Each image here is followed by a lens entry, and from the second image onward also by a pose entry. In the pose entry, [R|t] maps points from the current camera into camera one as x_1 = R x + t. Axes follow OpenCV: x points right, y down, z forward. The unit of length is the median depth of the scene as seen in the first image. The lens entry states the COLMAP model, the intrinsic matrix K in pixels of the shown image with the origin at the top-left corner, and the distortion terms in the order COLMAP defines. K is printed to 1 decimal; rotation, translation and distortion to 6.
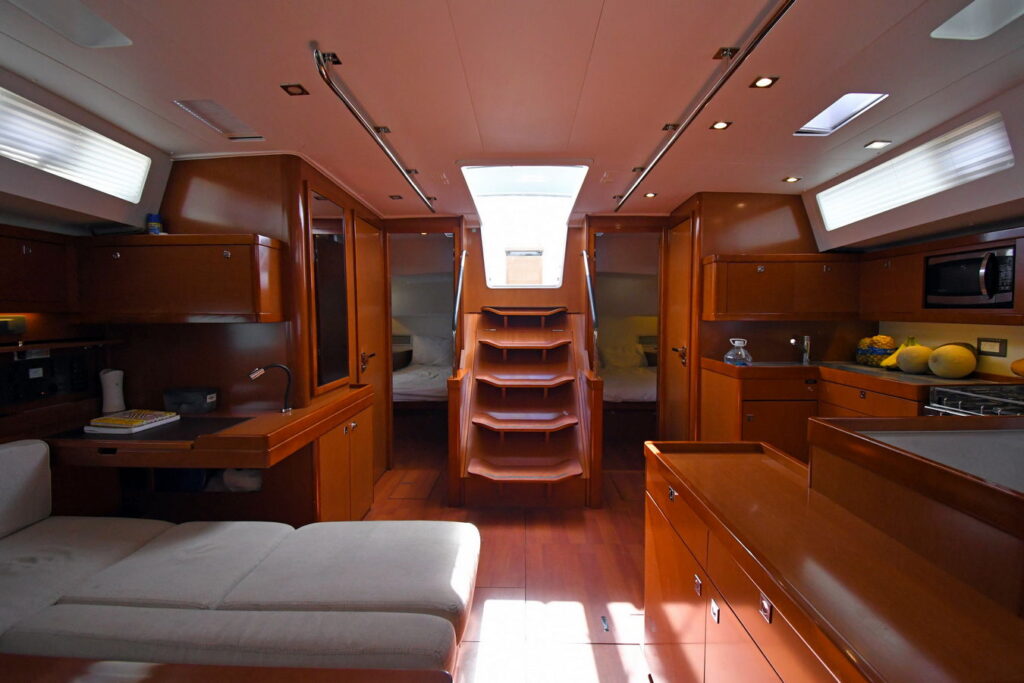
lens RADIAL K [[464.9, 0, 512.4], [0, 464.9, 338.6], [0, 0, 1]] dist [0.021382, -0.026863]
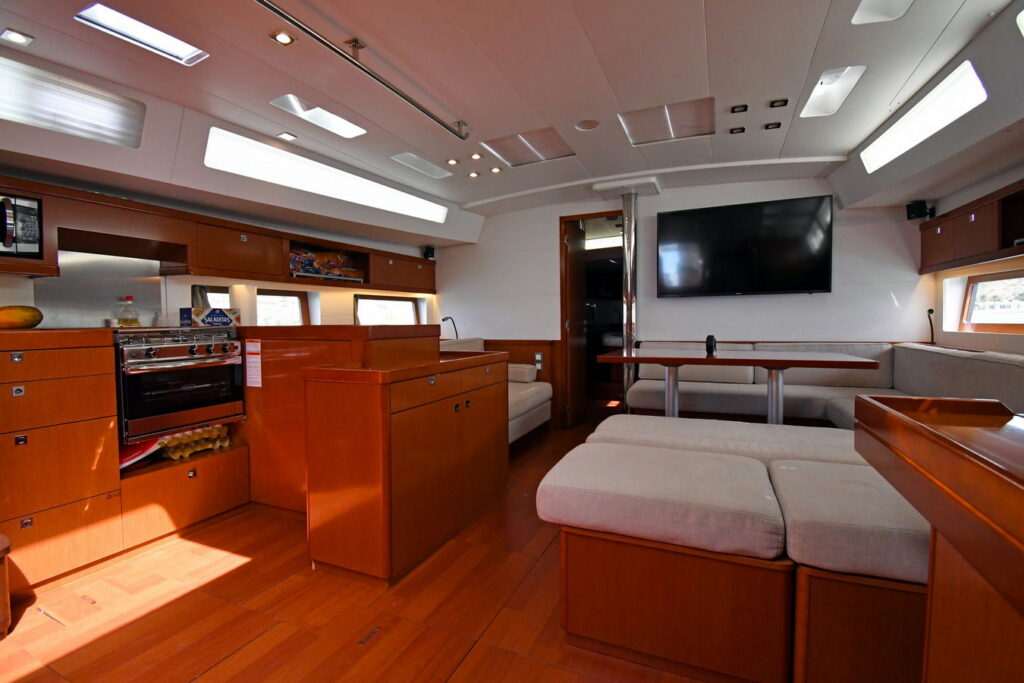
lens RADIAL K [[464.9, 0, 512.4], [0, 464.9, 338.6], [0, 0, 1]] dist [0.021382, -0.026863]
pose [[-0.921206, -0.000629, 0.389076, -0.247193], [0.035540, 0.995682, 0.085756, 0.049098], [-0.387449, 0.092827, -0.917206, 1.203708]]
